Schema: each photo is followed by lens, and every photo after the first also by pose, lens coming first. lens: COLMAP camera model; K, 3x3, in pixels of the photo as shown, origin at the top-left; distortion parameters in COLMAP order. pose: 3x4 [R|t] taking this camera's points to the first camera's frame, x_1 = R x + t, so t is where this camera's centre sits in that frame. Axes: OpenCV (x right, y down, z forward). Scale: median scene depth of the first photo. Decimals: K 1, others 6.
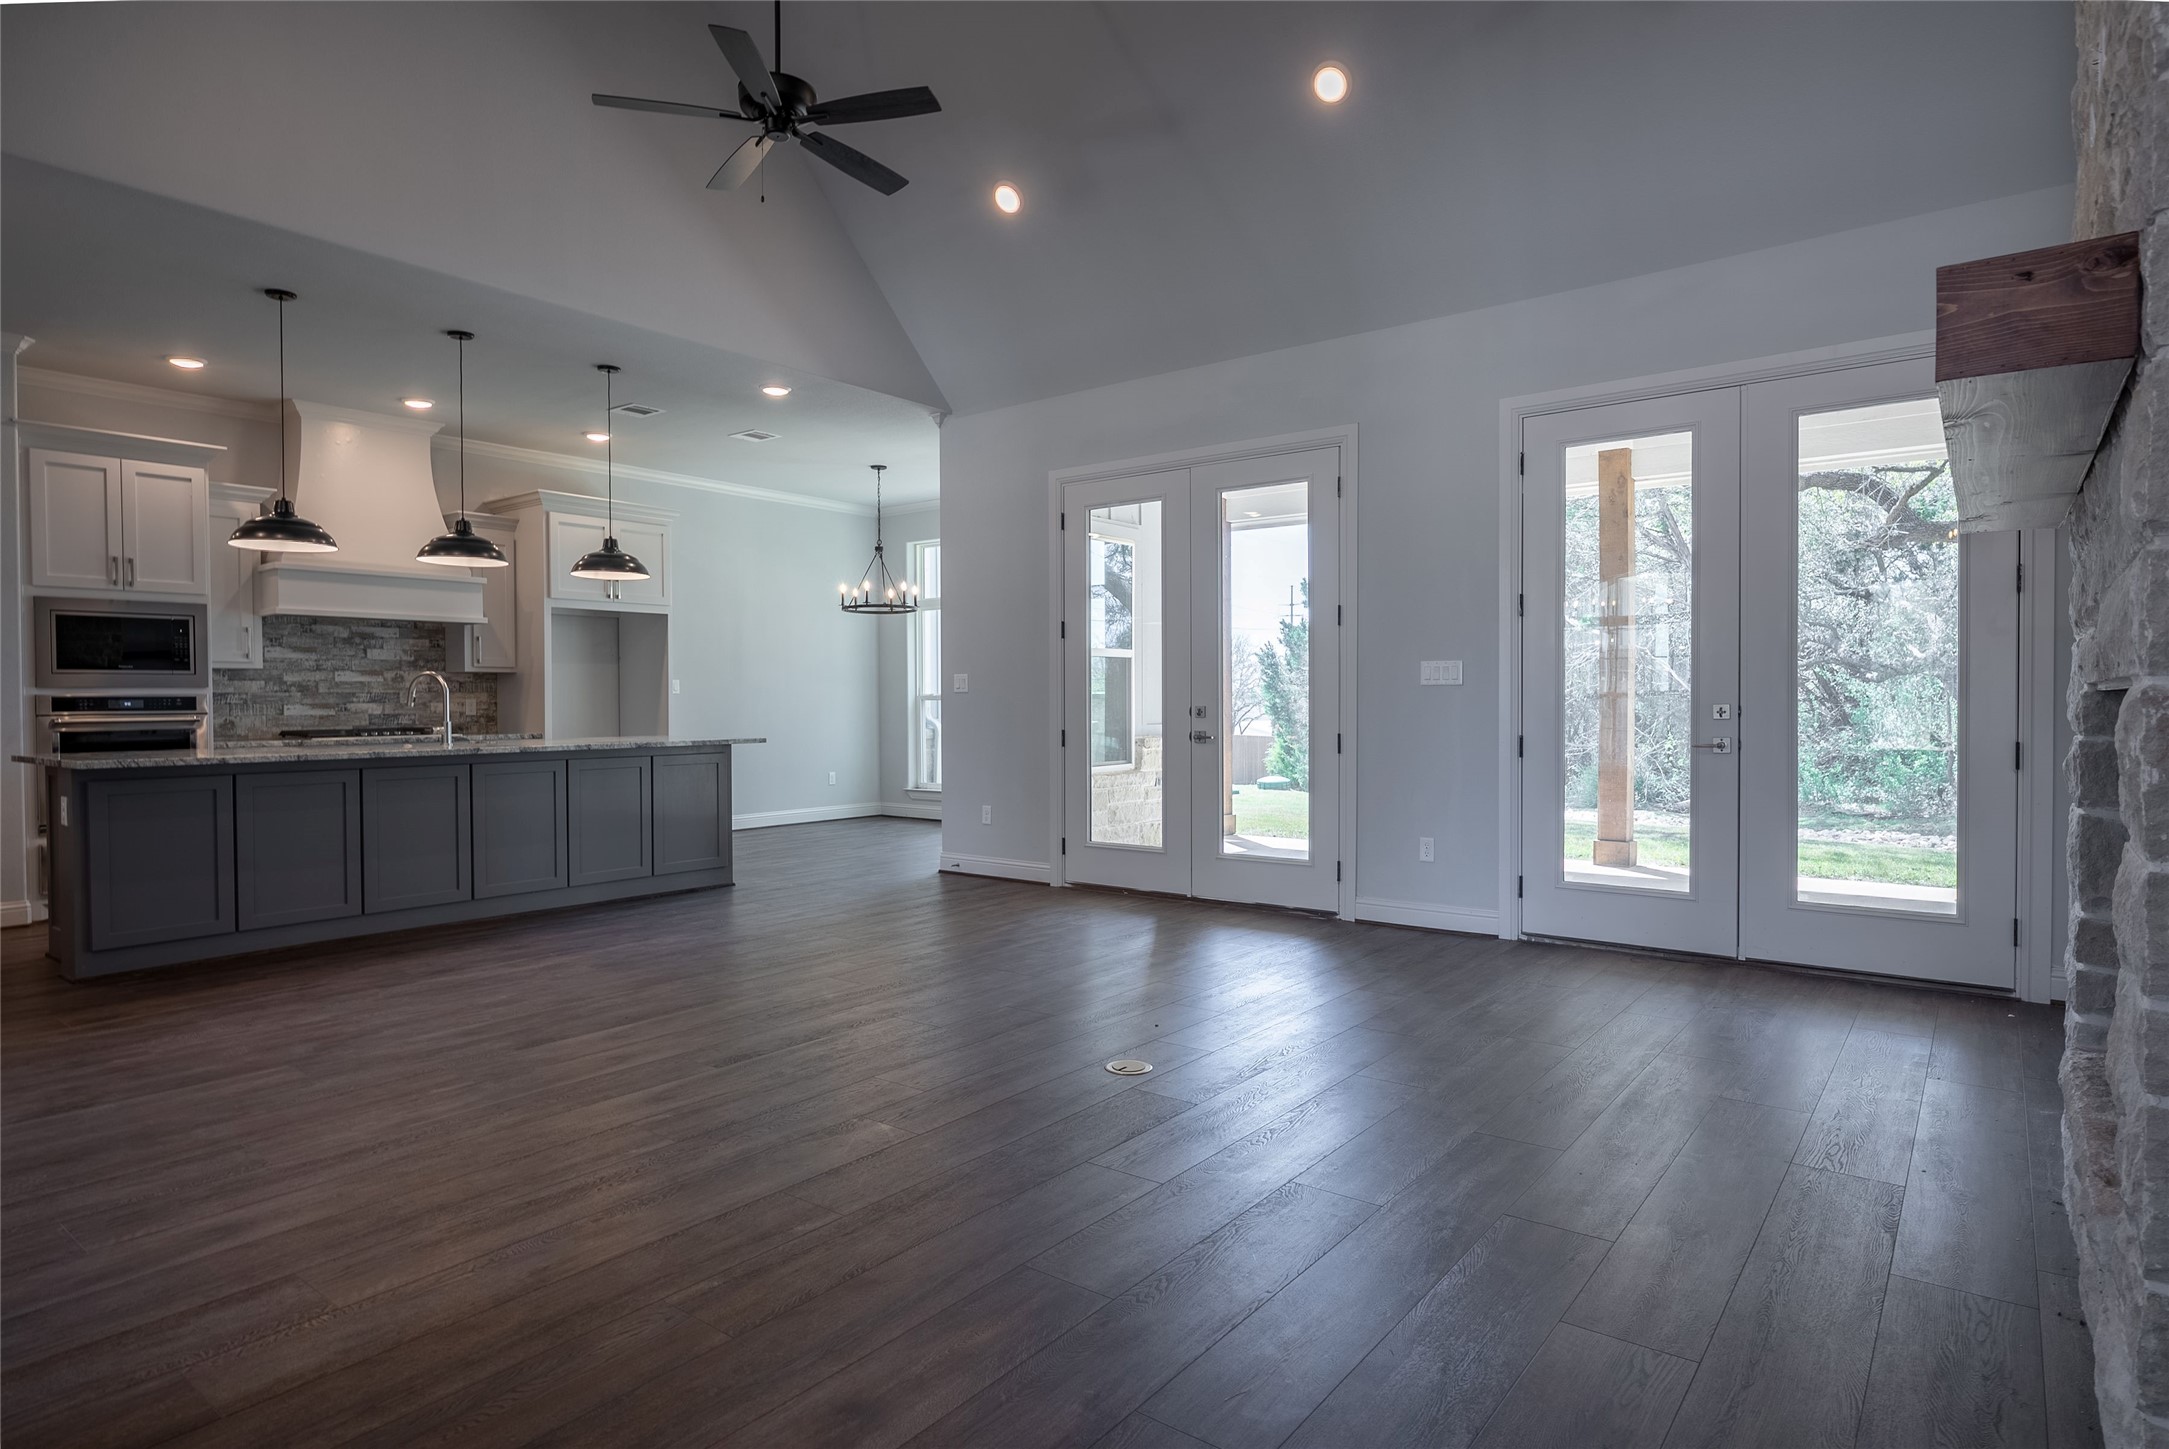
lens RADIAL K [[1195.4, 0, 1080.7], [0, 1195.4, 720.9], [0, 0, 1]] dist [0.003579, 0.001530]
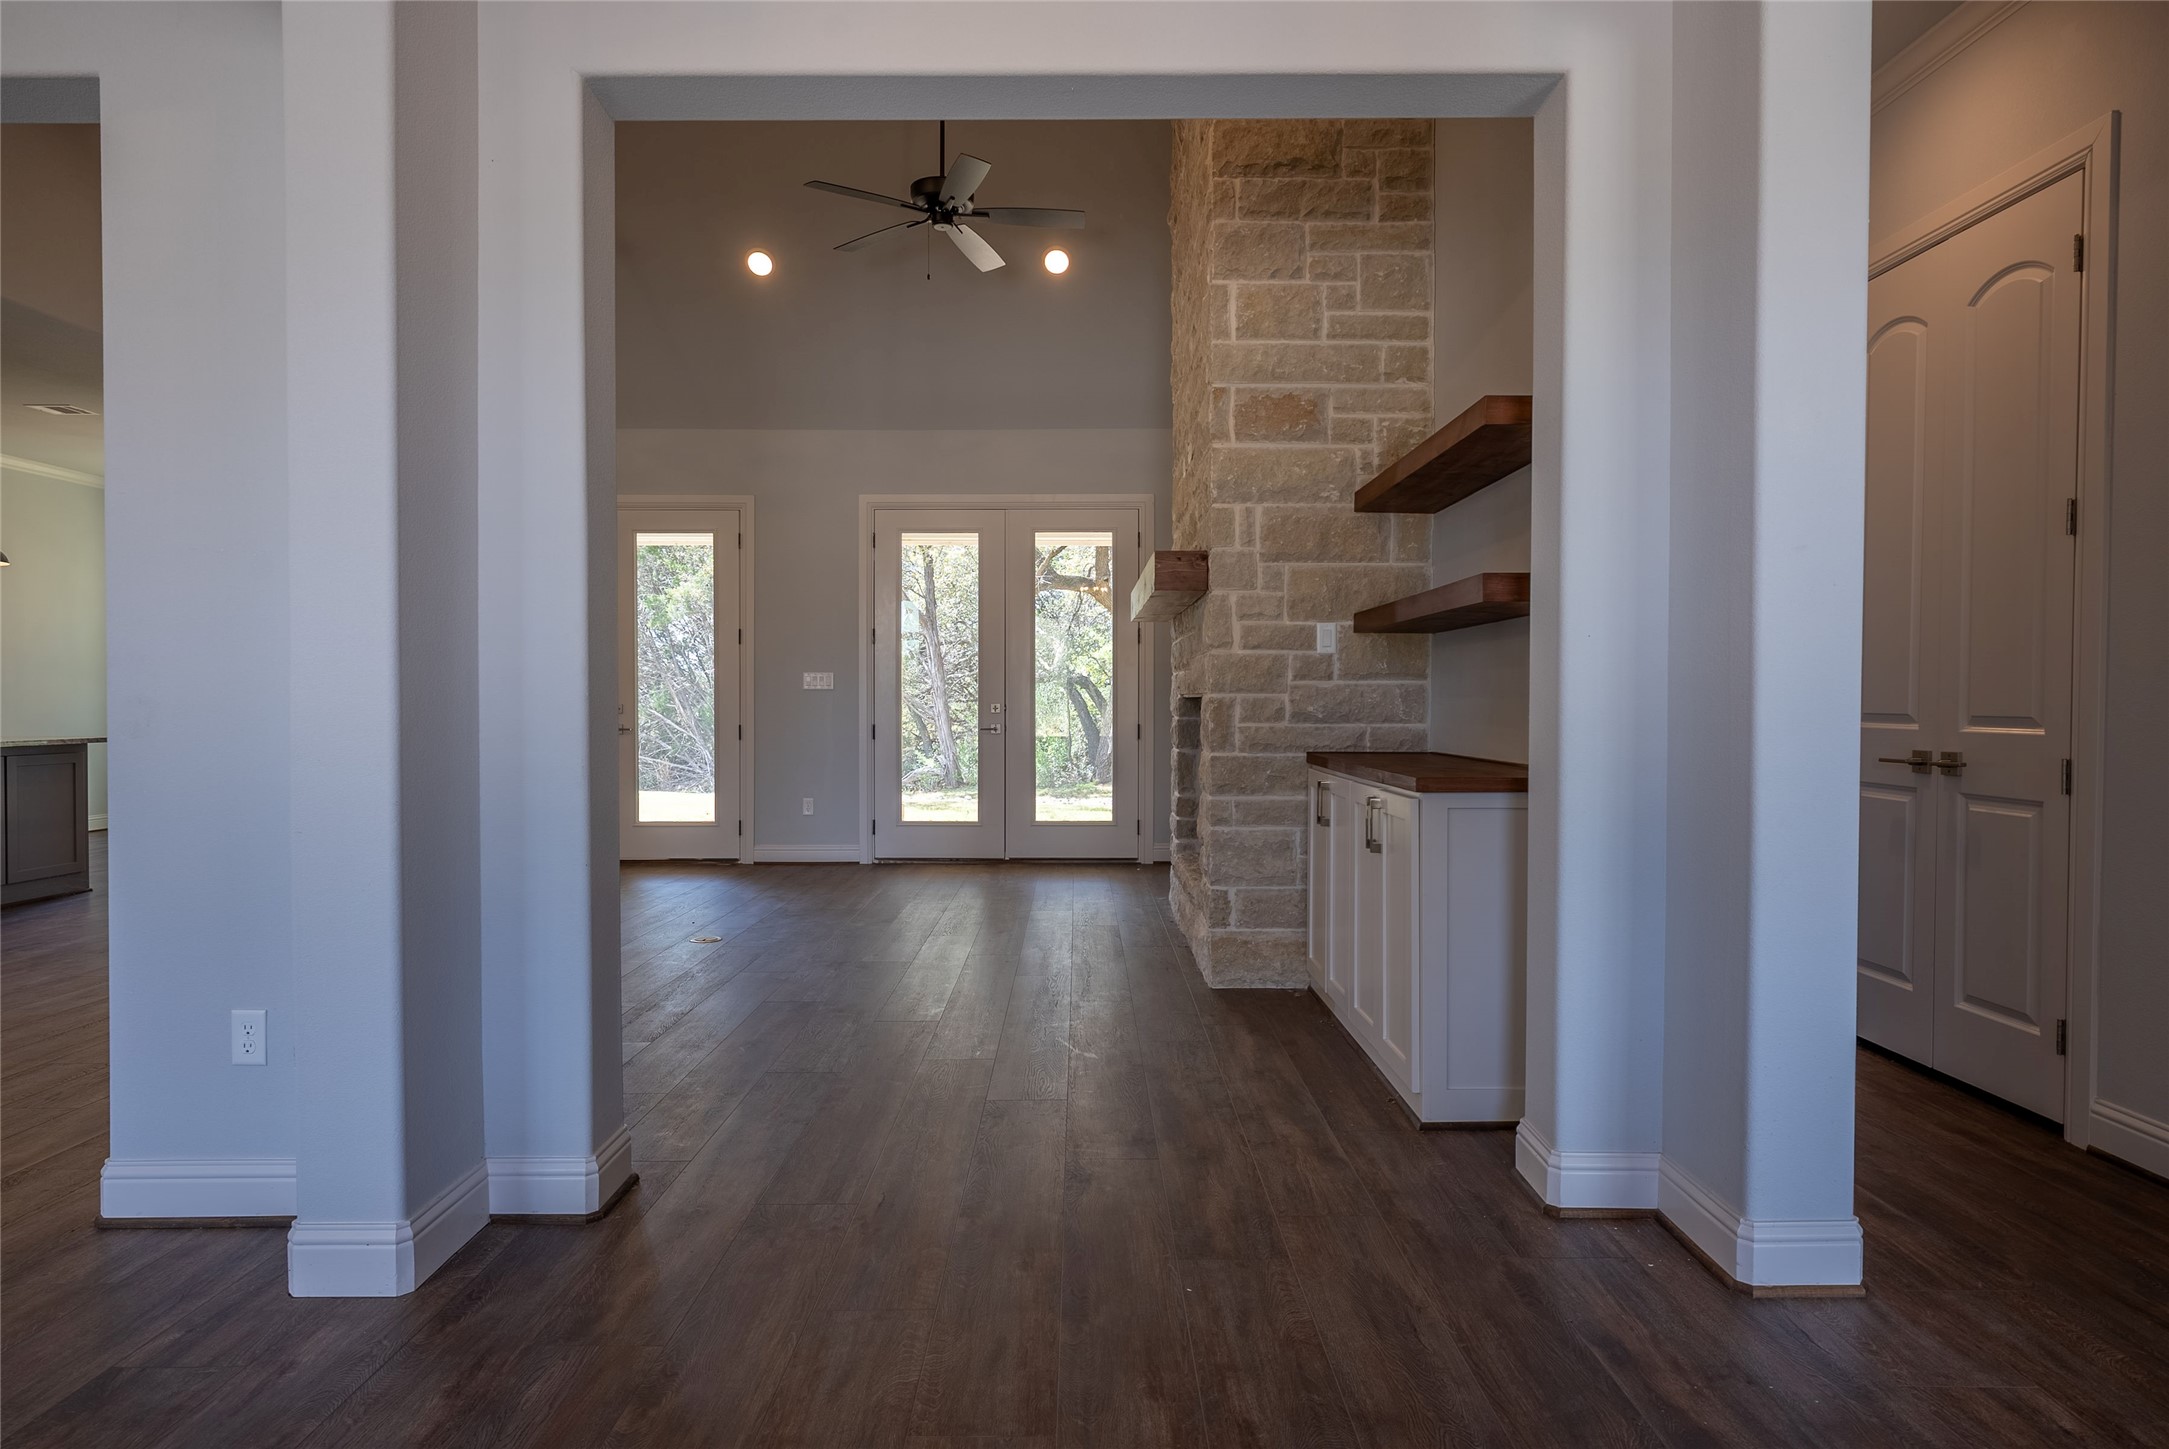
lens RADIAL K [[1195.4, 0, 1085.6], [0, 1195.4, 720.1], [0, 0, 1]] dist [0.003579, 0.001530]
pose [[0.790645, -0.005584, 0.612249, -0.333496], [0.006589, 0.999978, 0.000611, 0.007632], [-0.612239, 0.003551, 0.790665, -0.330279]]
